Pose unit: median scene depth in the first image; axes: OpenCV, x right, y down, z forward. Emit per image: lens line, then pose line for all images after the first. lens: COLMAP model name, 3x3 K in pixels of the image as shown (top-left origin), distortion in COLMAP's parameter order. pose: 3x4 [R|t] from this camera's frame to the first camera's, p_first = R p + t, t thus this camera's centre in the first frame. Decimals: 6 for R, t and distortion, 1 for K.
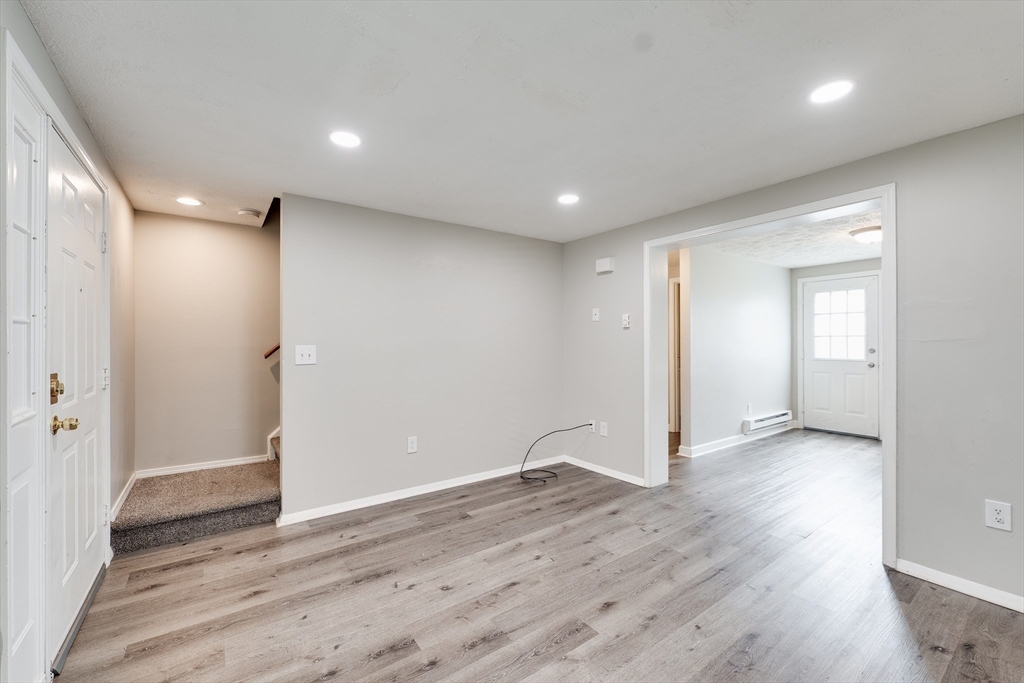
lens RADIAL K [[421.4, 0, 509.4], [0, 421.4, 342.6], [0, 0, 1]] dist [0.000902, -0.000221]
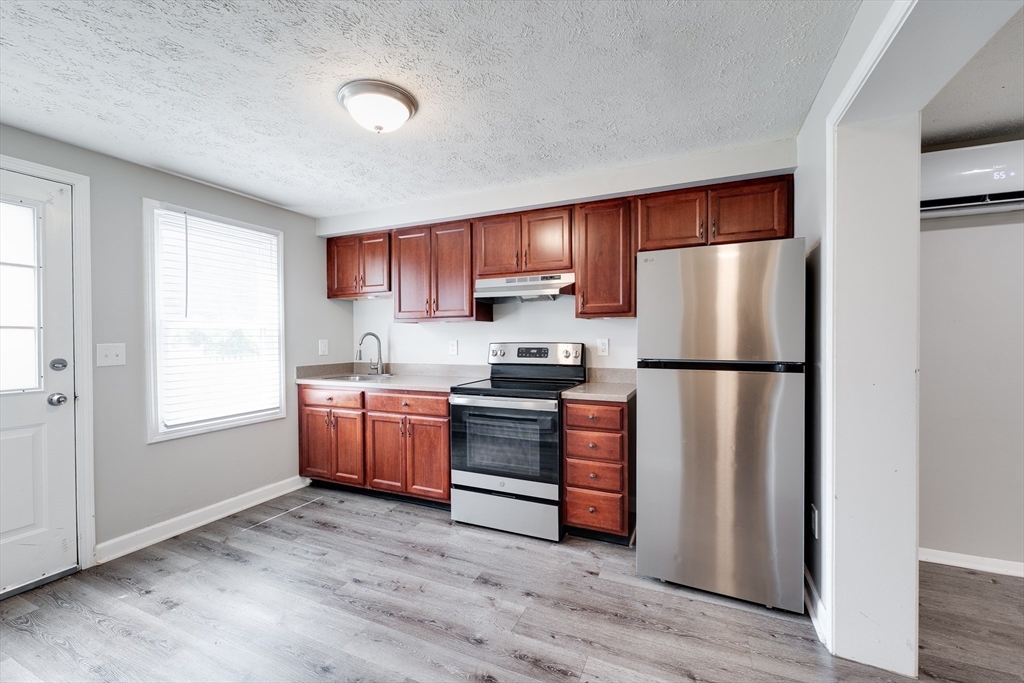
lens RADIAL K [[421.4, 0, 504.3], [0, 421.4, 341.4], [0, 0, 1]] dist [0.000902, -0.000221]
pose [[-0.509935, 0.000881, 0.860213, 0.597882], [0.006793, 0.999972, 0.003002, -0.002370], [-0.860186, 0.007374, -0.509926, 1.728395]]
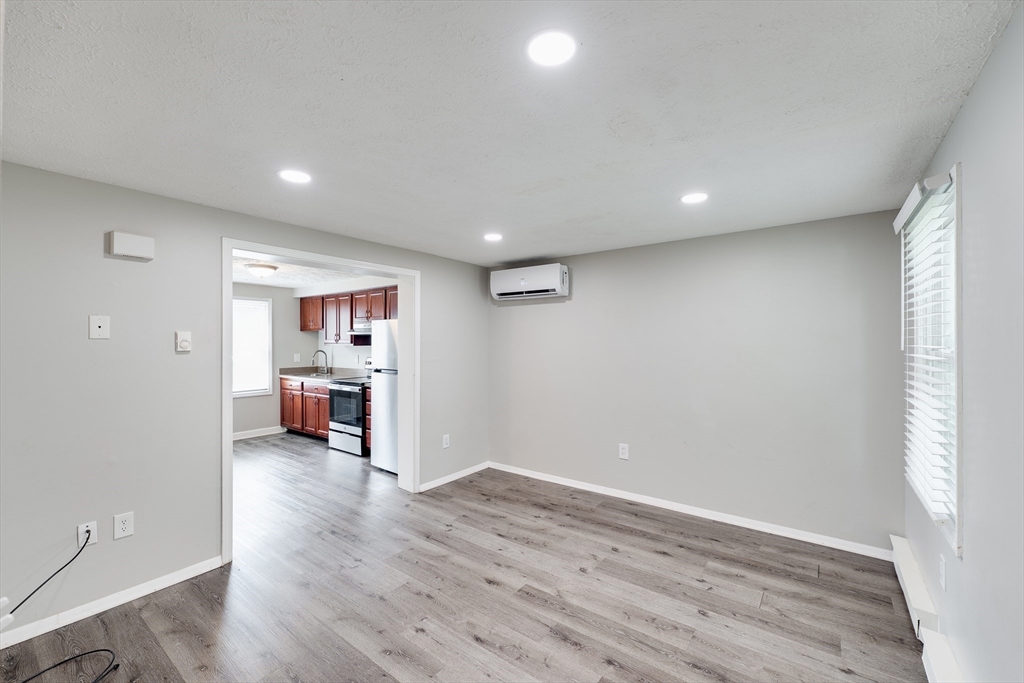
lens RADIAL K [[421.4, 0, 516.1], [0, 421.4, 342.0], [0, 0, 1]] dist [0.000902, -0.000221]
pose [[-0.311129, 0.004019, 0.950359, -0.782295], [0.000819, 0.999992, -0.003961, -0.070197], [-0.950367, -0.000454, -0.311129, 1.044309]]
